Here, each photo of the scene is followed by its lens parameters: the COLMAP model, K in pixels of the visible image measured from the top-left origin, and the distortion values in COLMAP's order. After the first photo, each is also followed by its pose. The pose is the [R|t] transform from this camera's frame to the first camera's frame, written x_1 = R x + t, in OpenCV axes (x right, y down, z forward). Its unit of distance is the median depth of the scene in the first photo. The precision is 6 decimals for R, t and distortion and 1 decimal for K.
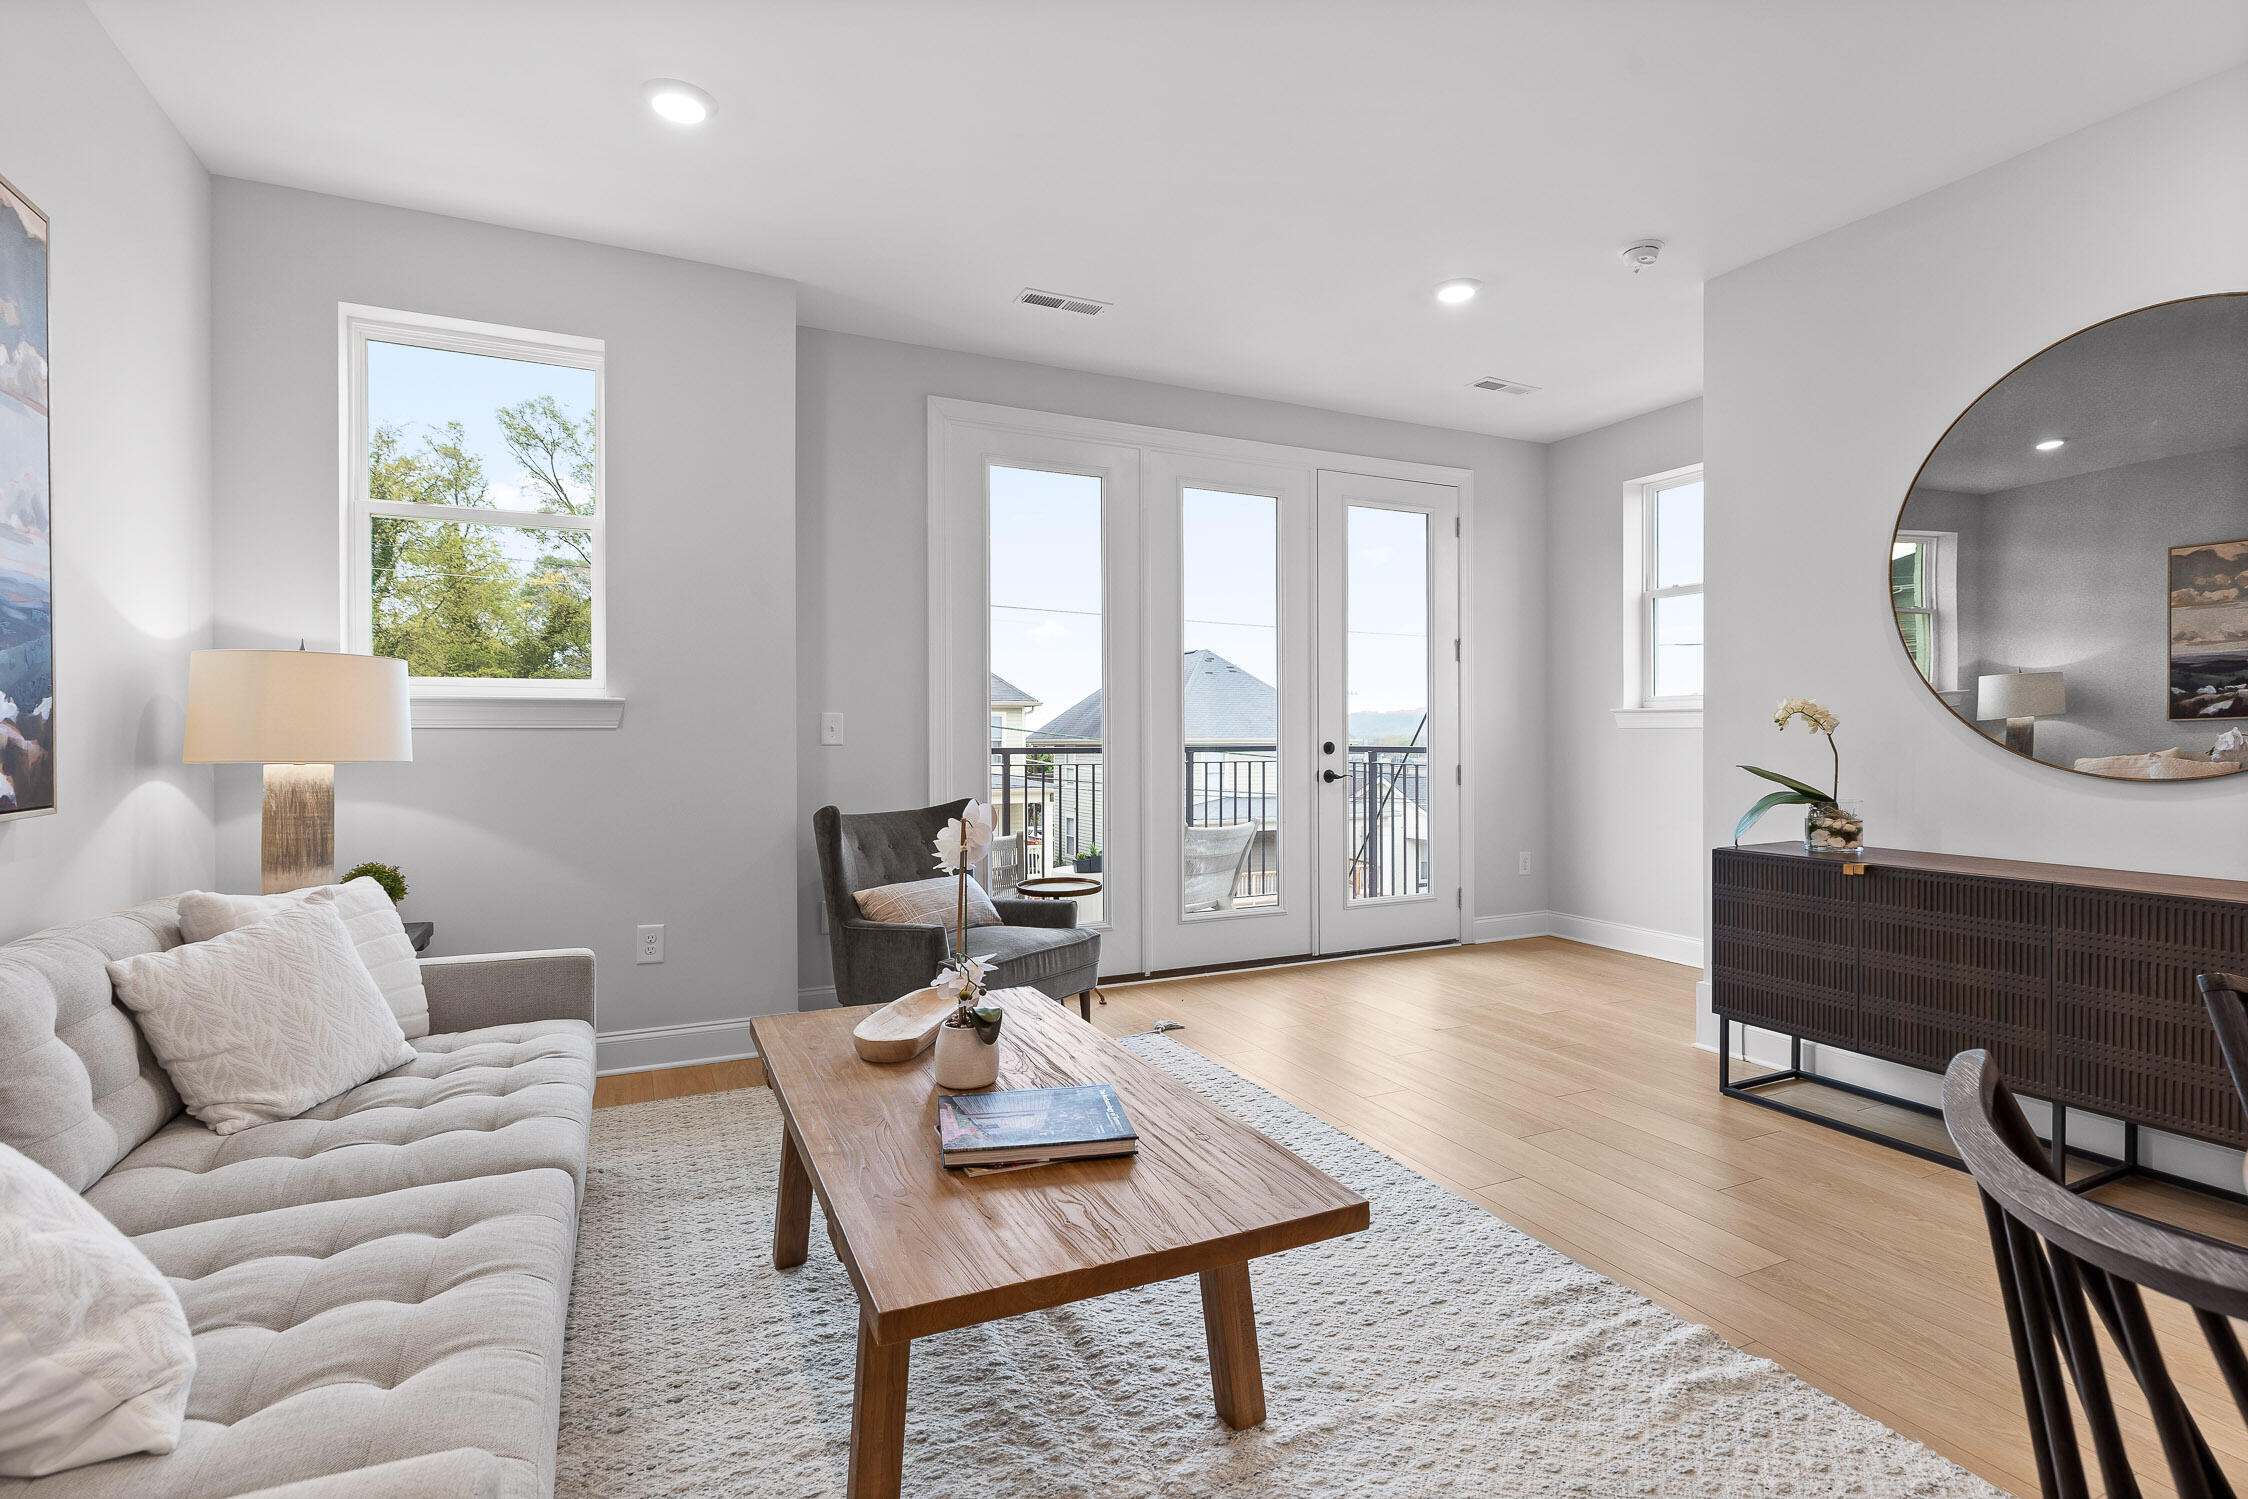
lens RADIAL K [[1064.6, 0, 1143.1], [0, 1064.6, 741.7], [0, 0, 1]] dist [-0.001507, 0.000536]
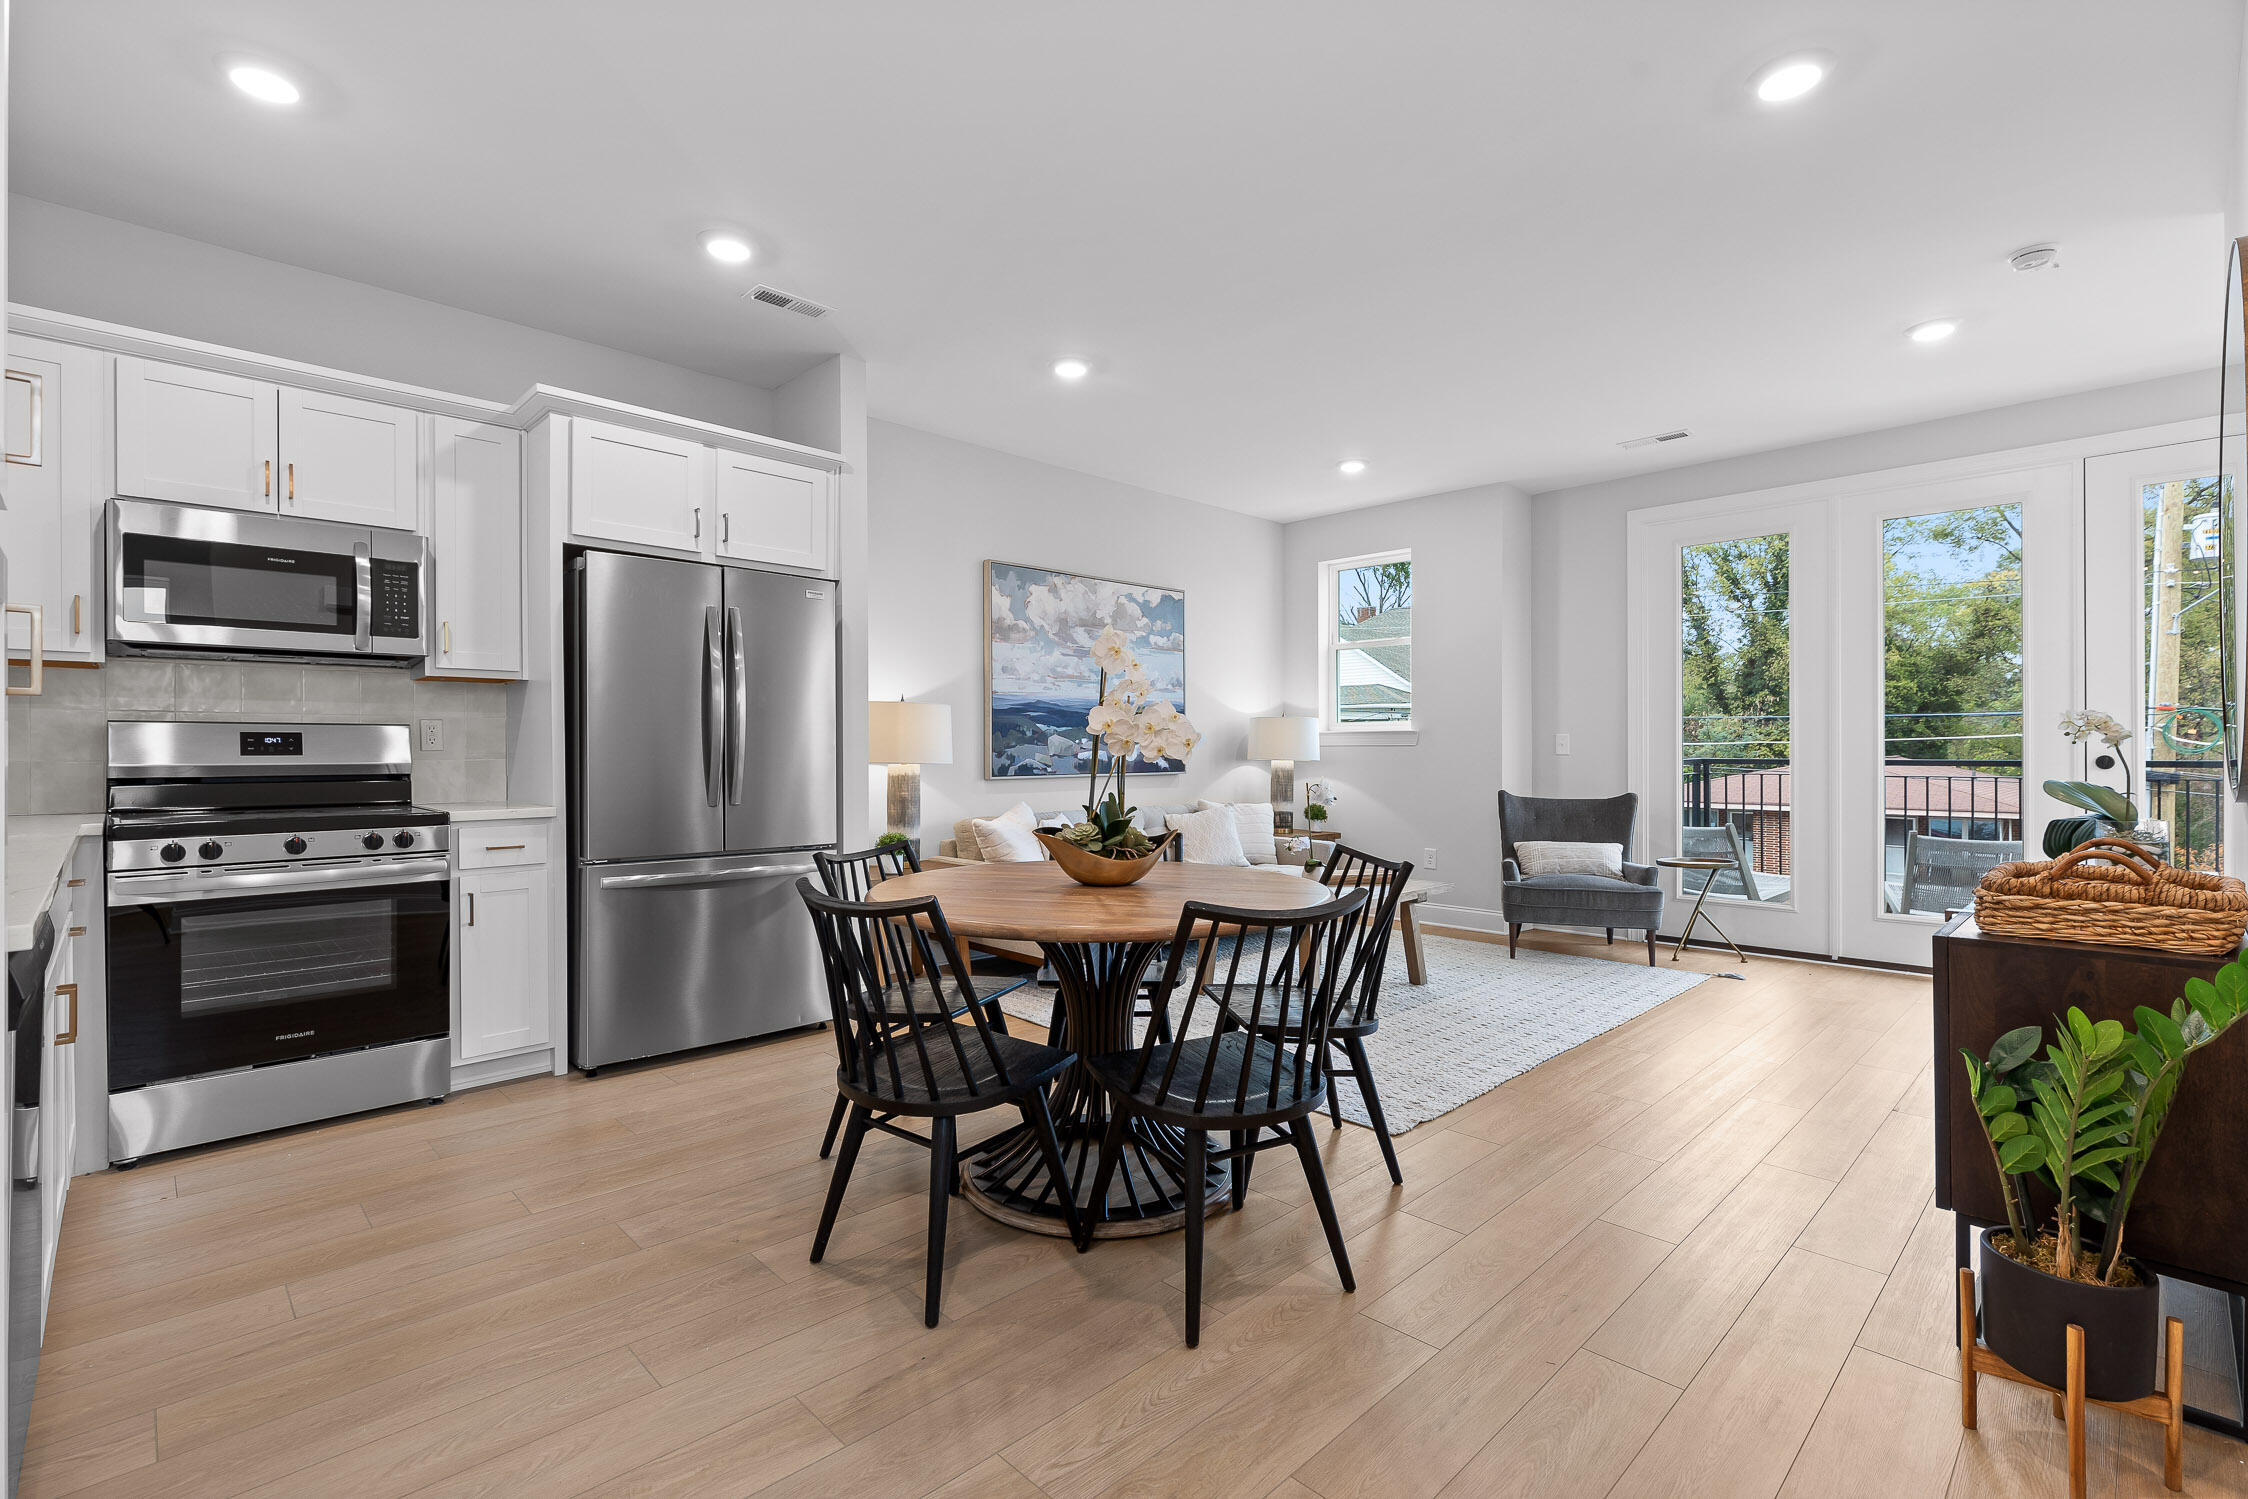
lens RADIAL K [[1021.1, 0, 1121.5], [0, 1021.1, 753.3], [0, 0, 1]] dist [0.002759, -0.000174]
pose [[0.311642, 0.004116, -0.950191, 1.343985], [-0.003591, 0.999989, 0.003154, -0.002415], [0.950193, 0.002429, 0.311653, -0.113007]]
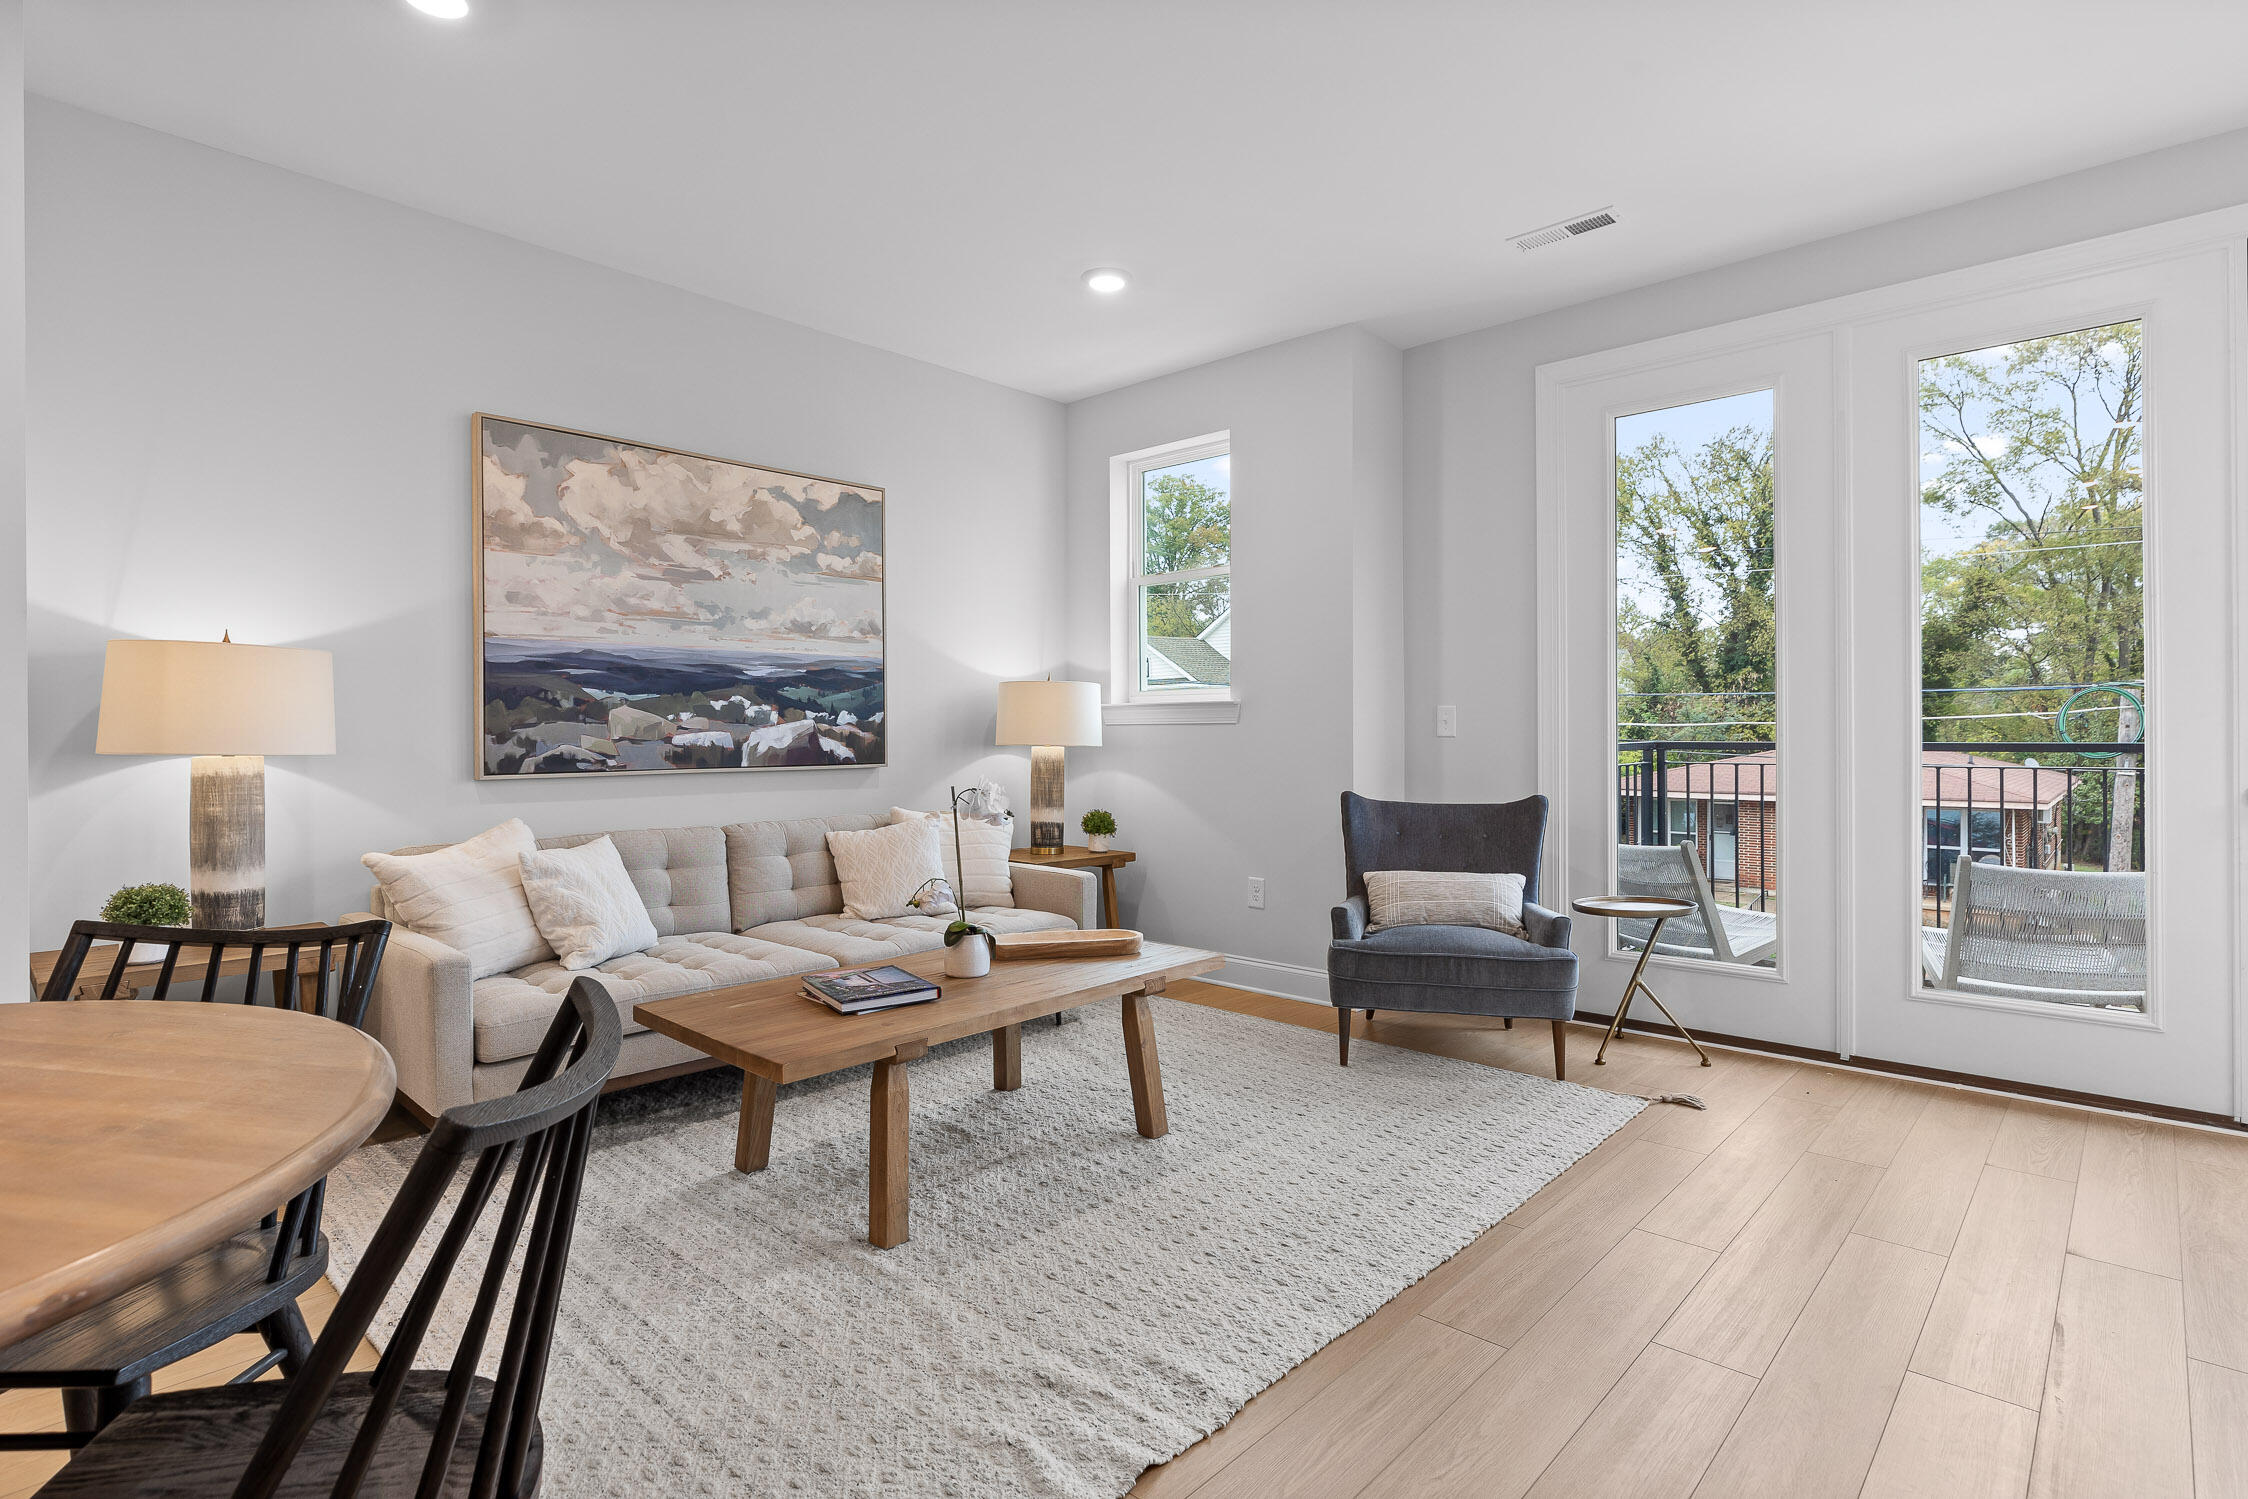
lens RADIAL K [[1112.4, 0, 1128.1], [0, 1112.4, 736.7], [0, 0, 1]] dist [-0.001854, 0.000488]
pose [[0.361004, 0.002630, -0.932561, 0.883160], [-0.001467, 0.999996, 0.002253, 0.001170], [0.932563, 0.000555, 0.361006, 0.462030]]
